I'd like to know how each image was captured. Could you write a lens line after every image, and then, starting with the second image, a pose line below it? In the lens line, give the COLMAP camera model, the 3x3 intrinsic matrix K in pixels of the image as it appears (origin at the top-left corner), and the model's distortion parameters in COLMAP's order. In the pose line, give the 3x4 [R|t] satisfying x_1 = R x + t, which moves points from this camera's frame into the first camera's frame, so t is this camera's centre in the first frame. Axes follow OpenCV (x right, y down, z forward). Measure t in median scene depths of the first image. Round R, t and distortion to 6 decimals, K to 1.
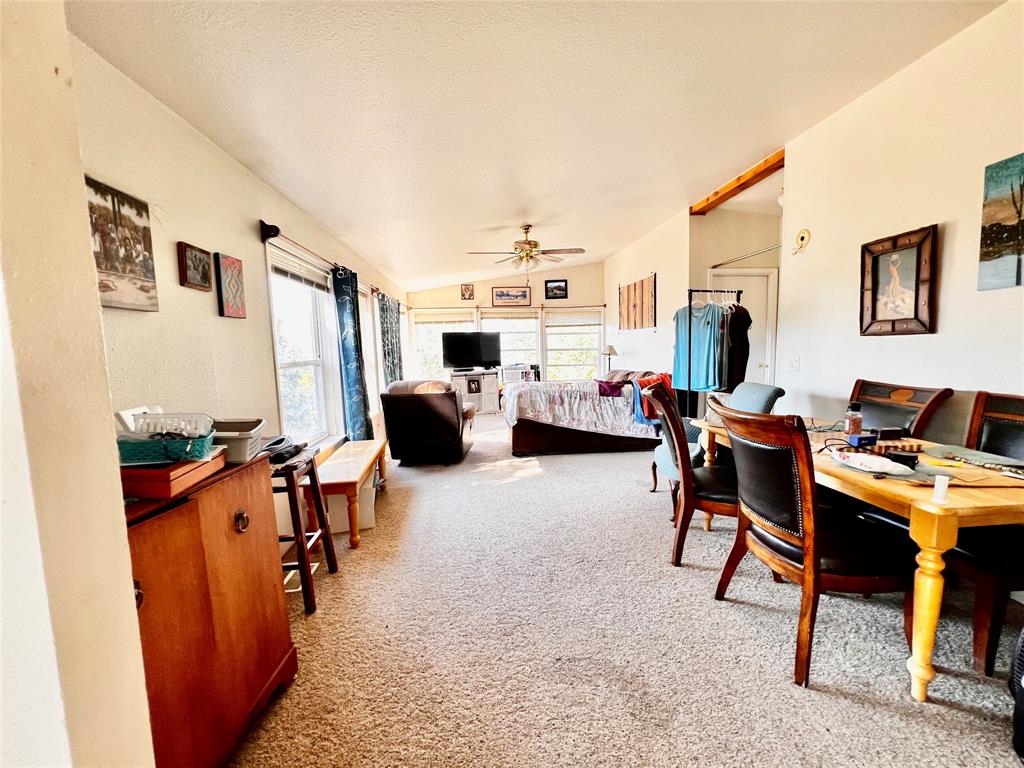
lens RADIAL K [[412.0, 0, 509.8], [0, 412.0, 381.1], [0, 0, 1]] dist [-0.006423, 0.000527]
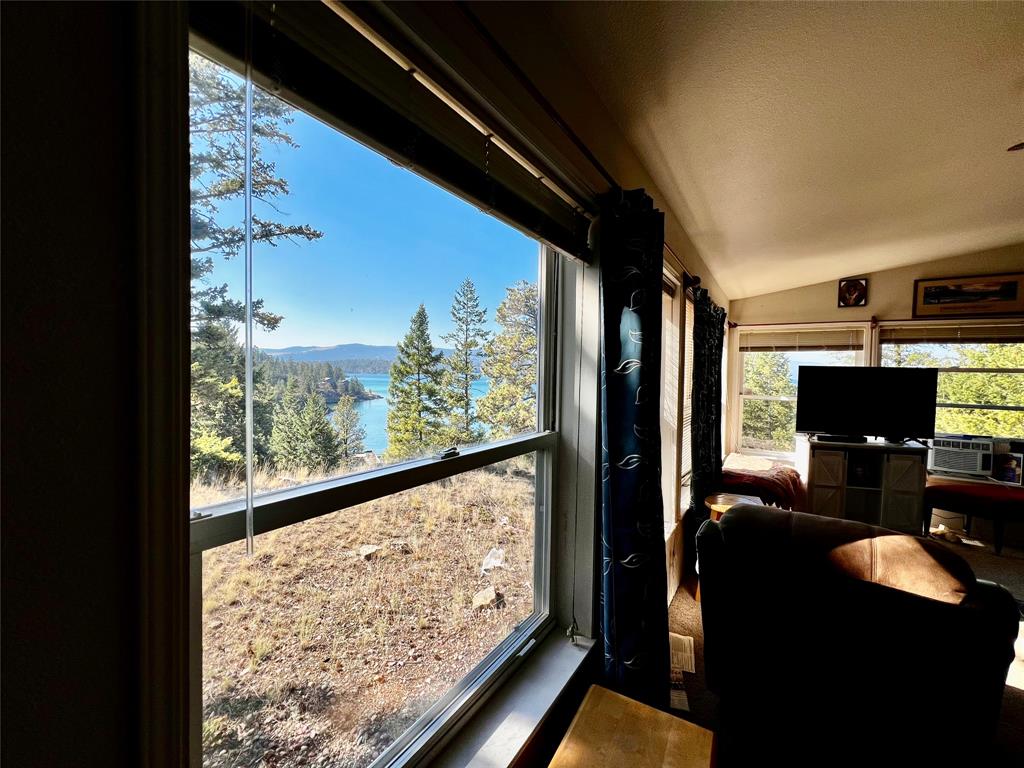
lens RADIAL K [[417.7, 0, 517.7], [0, 417.7, 382.8], [0, 0, 1]] dist [-0.004995, -0.000280]
pose [[0.796245, 0.058820, -0.602108, -0.141743], [-0.095870, 0.994954, -0.029583, -0.047133], [0.597330, 0.081279, 0.797866, 0.369466]]
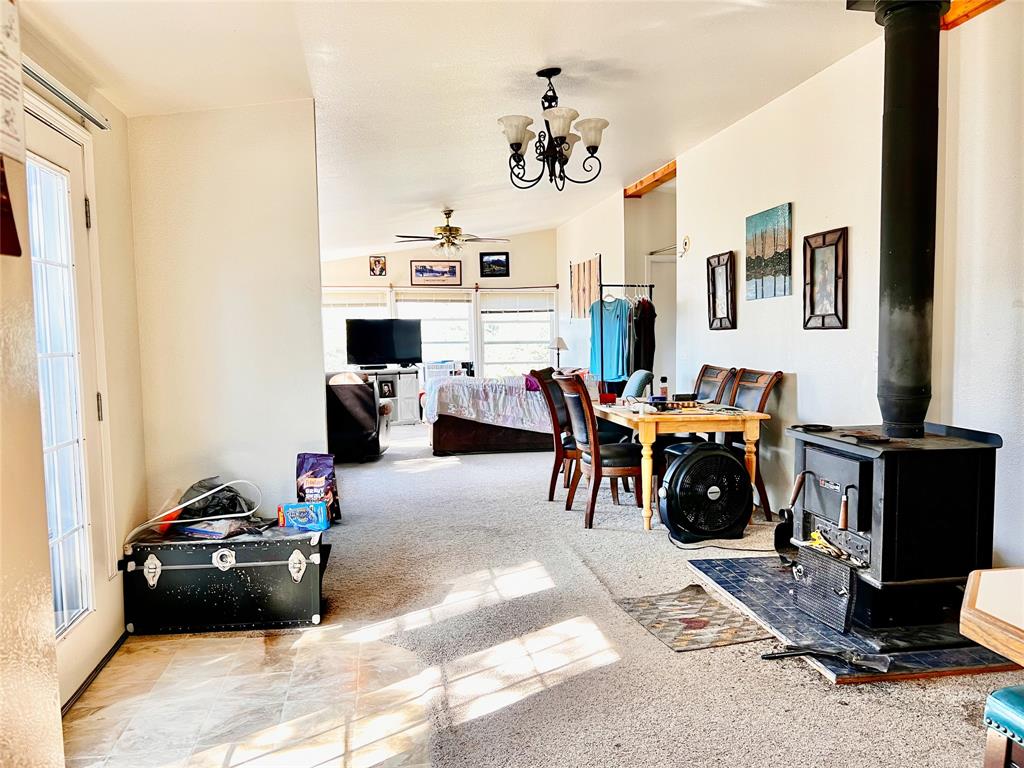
lens RADIAL K [[762.3, 0, 515.9], [0, 762.3, 419.3], [0, 0, 1]] dist [-0.038516, -0.004932]
pose [[0.995443, 0.001127, 0.095351, 0.020494], [-0.002874, 0.999830, 0.018188, 0.049880], [-0.095315, -0.018379, 0.995278, -0.517723]]
